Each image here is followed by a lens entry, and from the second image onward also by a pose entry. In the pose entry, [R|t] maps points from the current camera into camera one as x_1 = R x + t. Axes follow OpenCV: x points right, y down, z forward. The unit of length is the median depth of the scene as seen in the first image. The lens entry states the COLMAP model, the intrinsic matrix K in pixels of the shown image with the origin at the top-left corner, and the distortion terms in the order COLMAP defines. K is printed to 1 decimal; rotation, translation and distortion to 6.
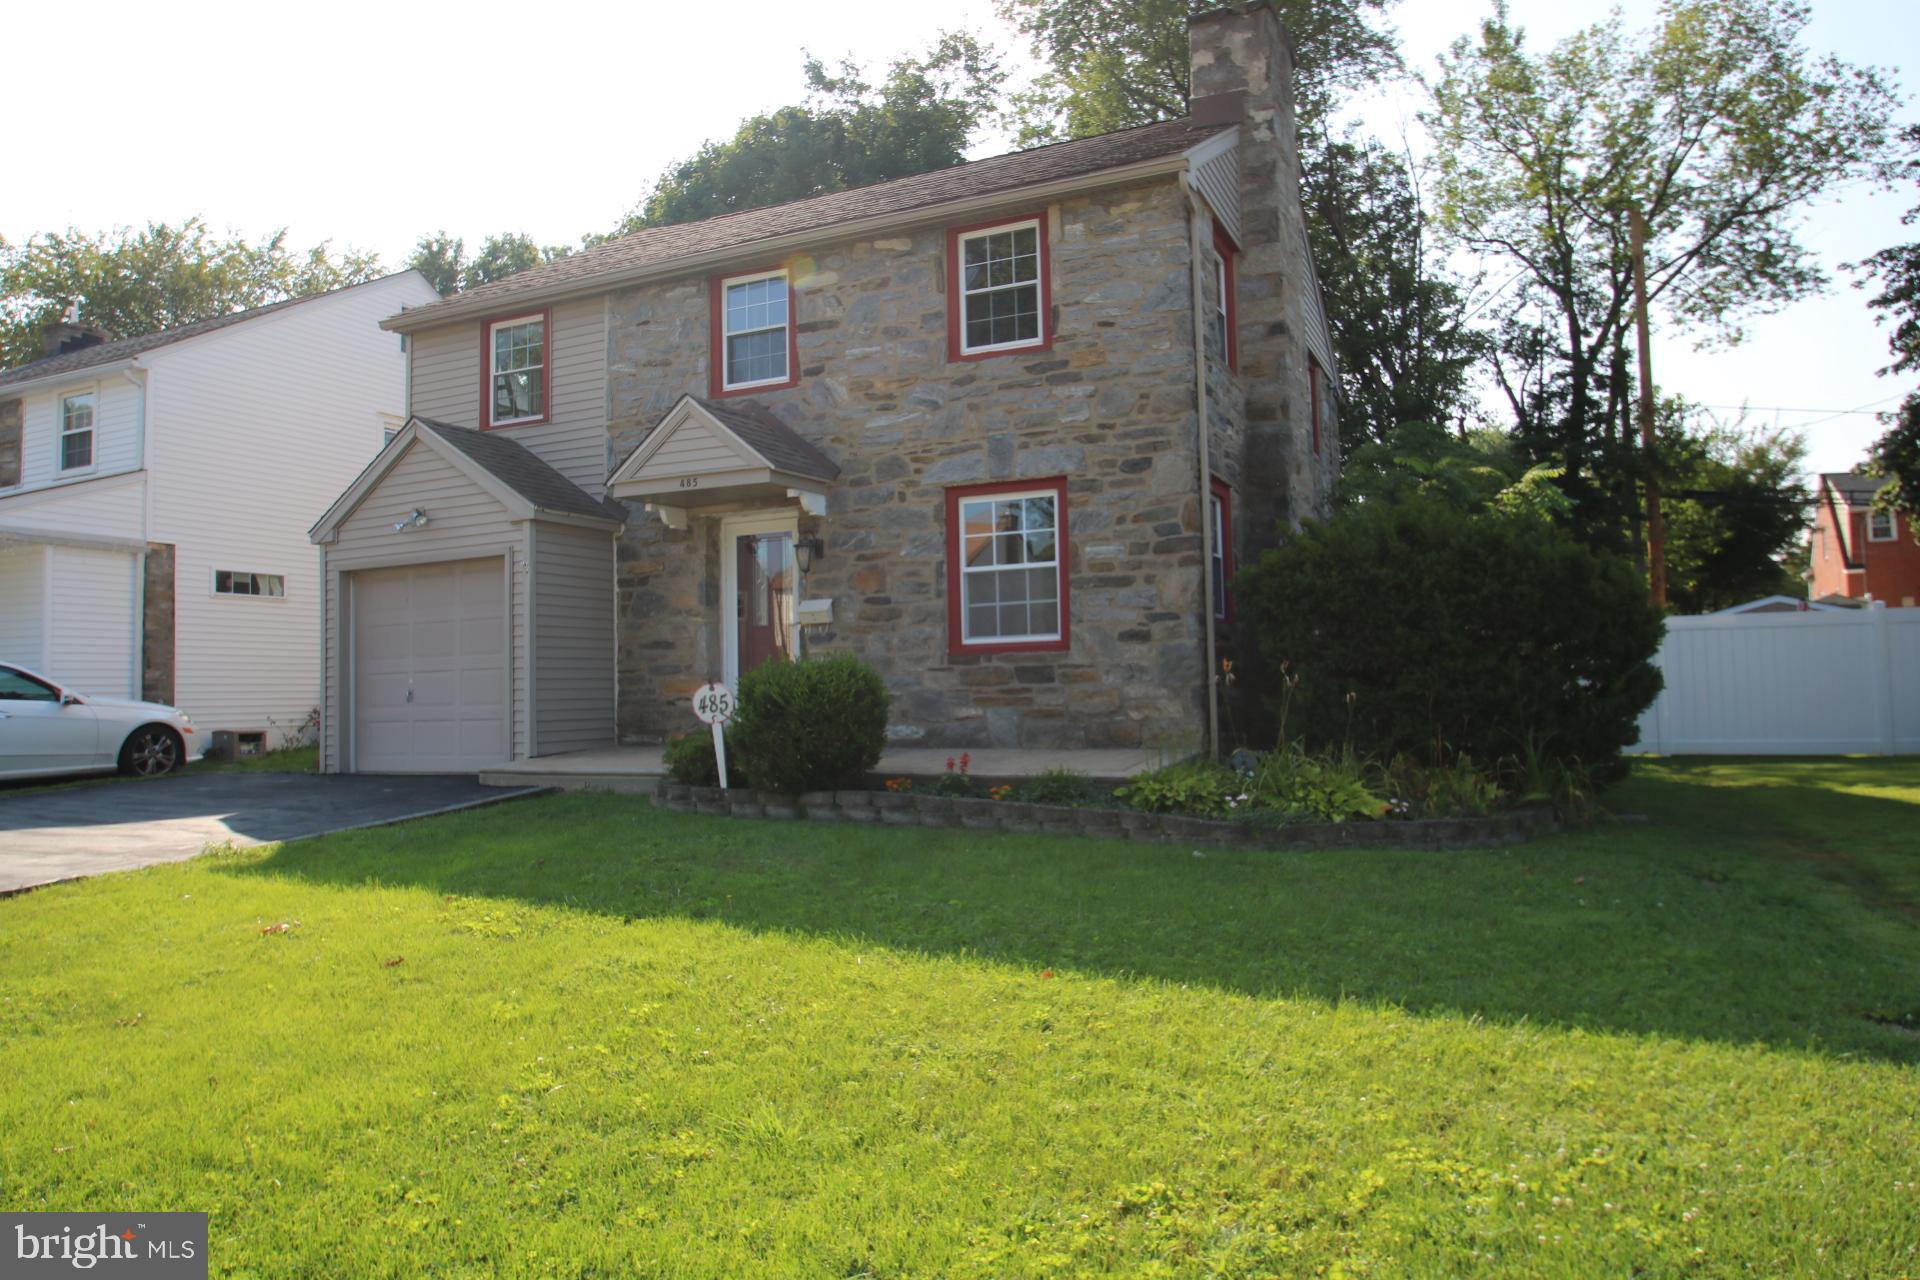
lens RADIAL K [[1279.2, 0, 960.0], [0, 1279.2, 640.0], [0, 0, 1]] dist [-0.045082, -0.000021]
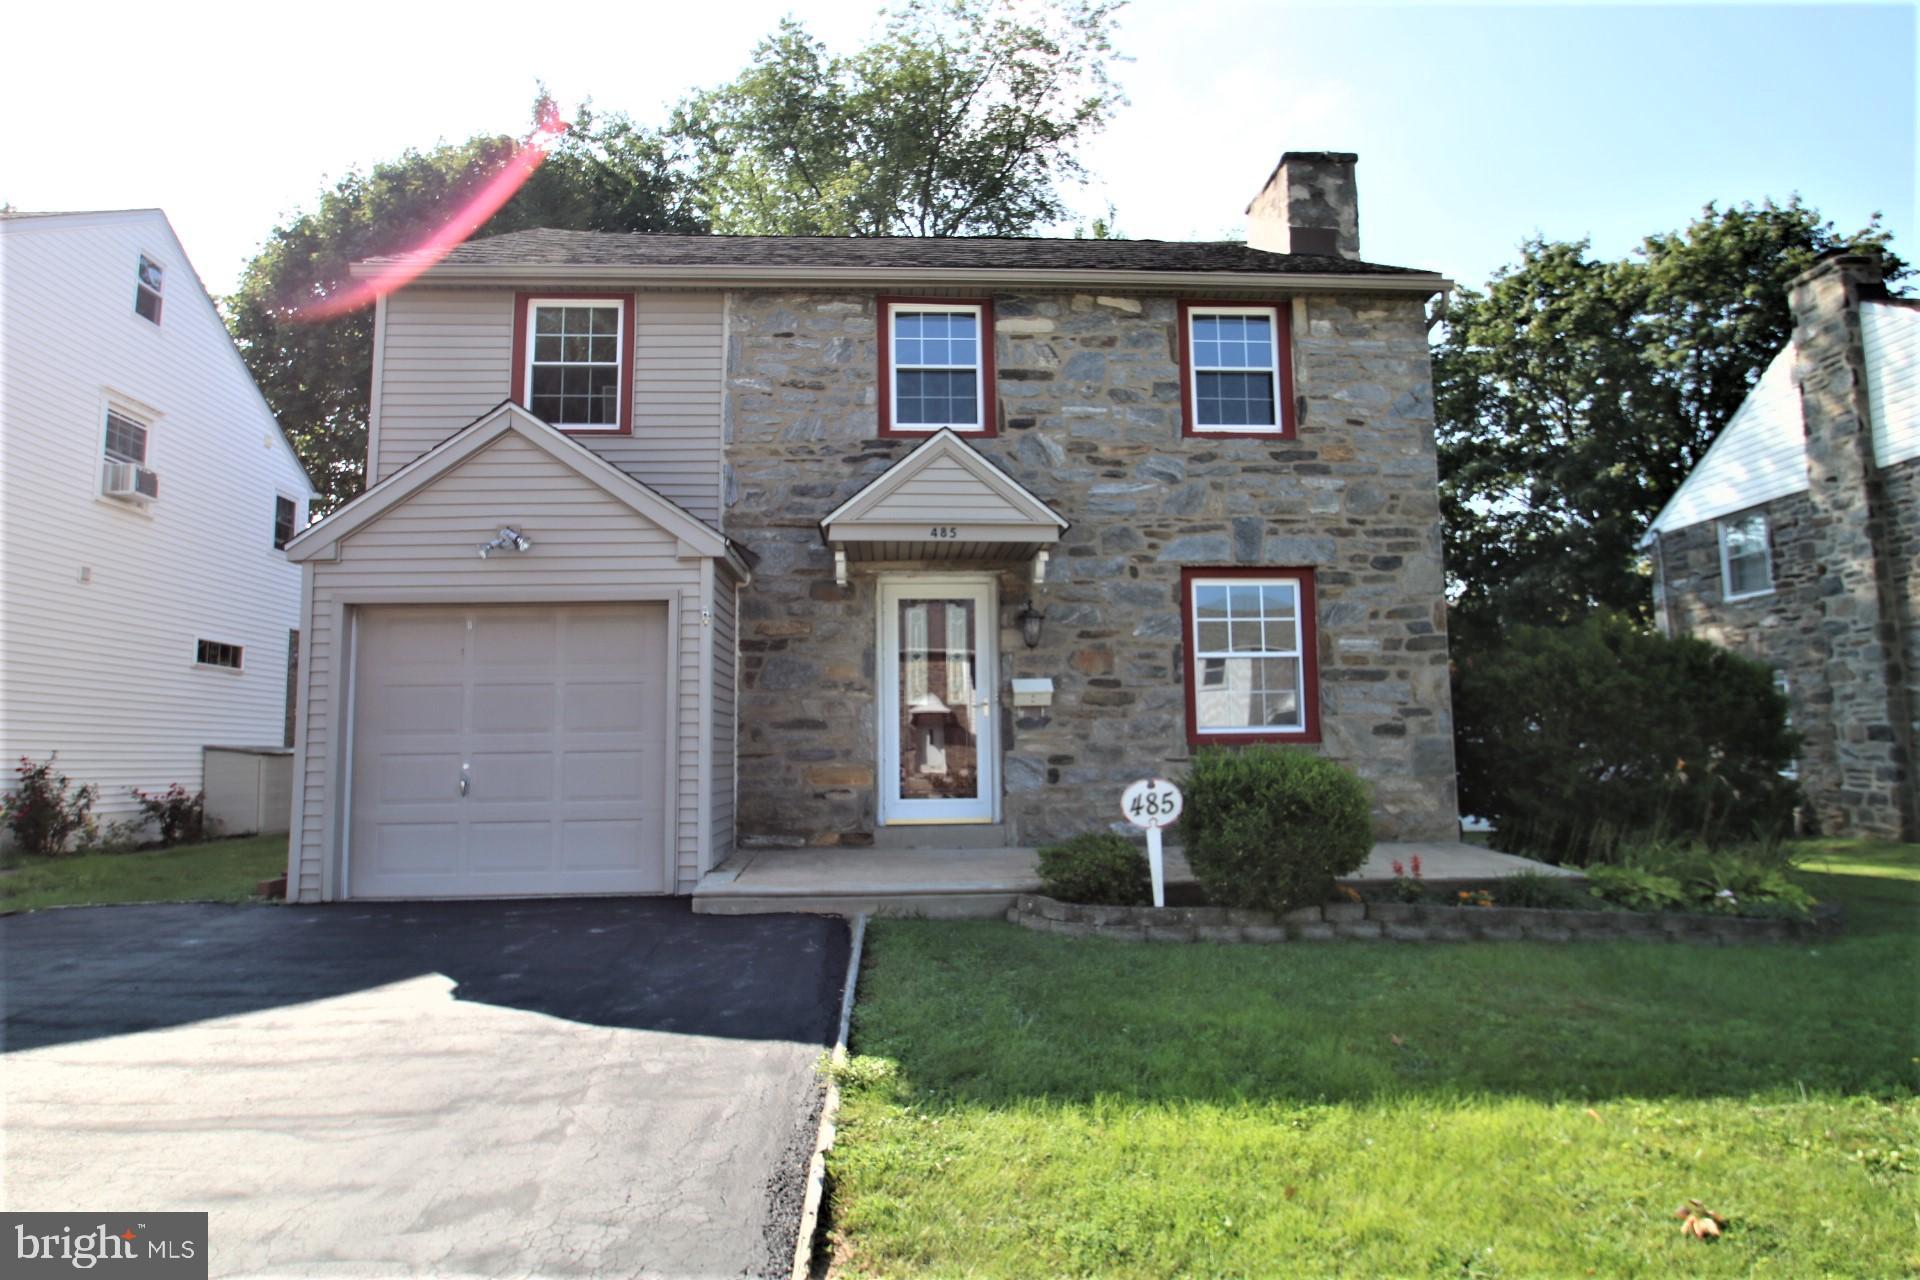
lens RADIAL K [[1148.1, 0, 952.4], [0, 1148.1, 634.0], [0, 0, 1]] dist [-0.032135, 0.003861]
pose [[0.877934, 0.062542, 0.474679, -0.572157], [-0.027263, 0.996353, -0.080852, 0.003363], [-0.478004, 0.058041, 0.876438, 0.350932]]
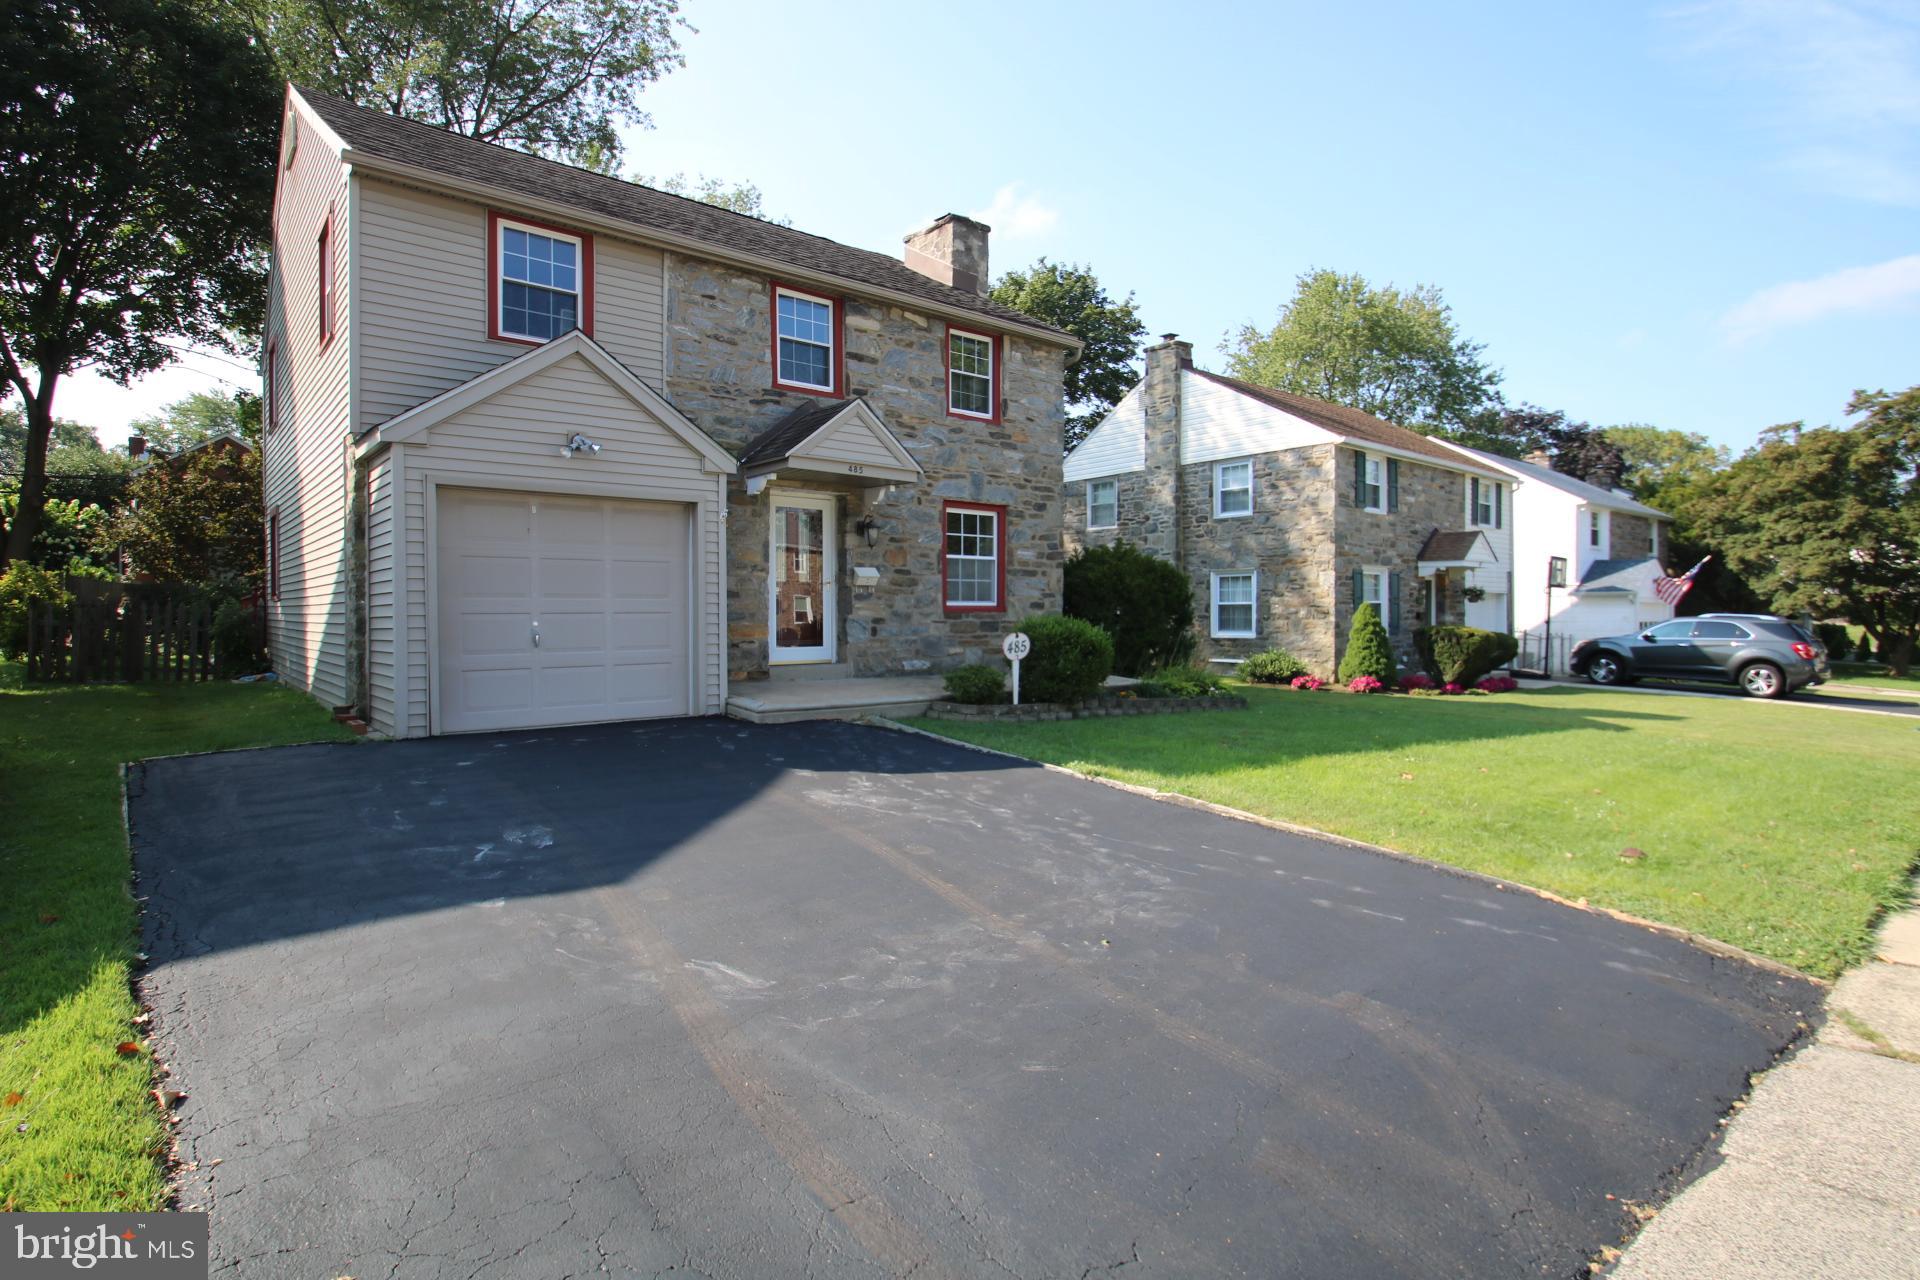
lens RADIAL K [[968.0, 0, 958.7], [0, 968.0, 632.7], [0, 0, 1]] dist [-0.002139, -0.000001]
pose [[0.424652, 0.004156, 0.905347, -1.046532], [-0.046911, 0.998747, 0.017419, 0.015120], [-0.904141, -0.049868, 0.424315, 0.510684]]
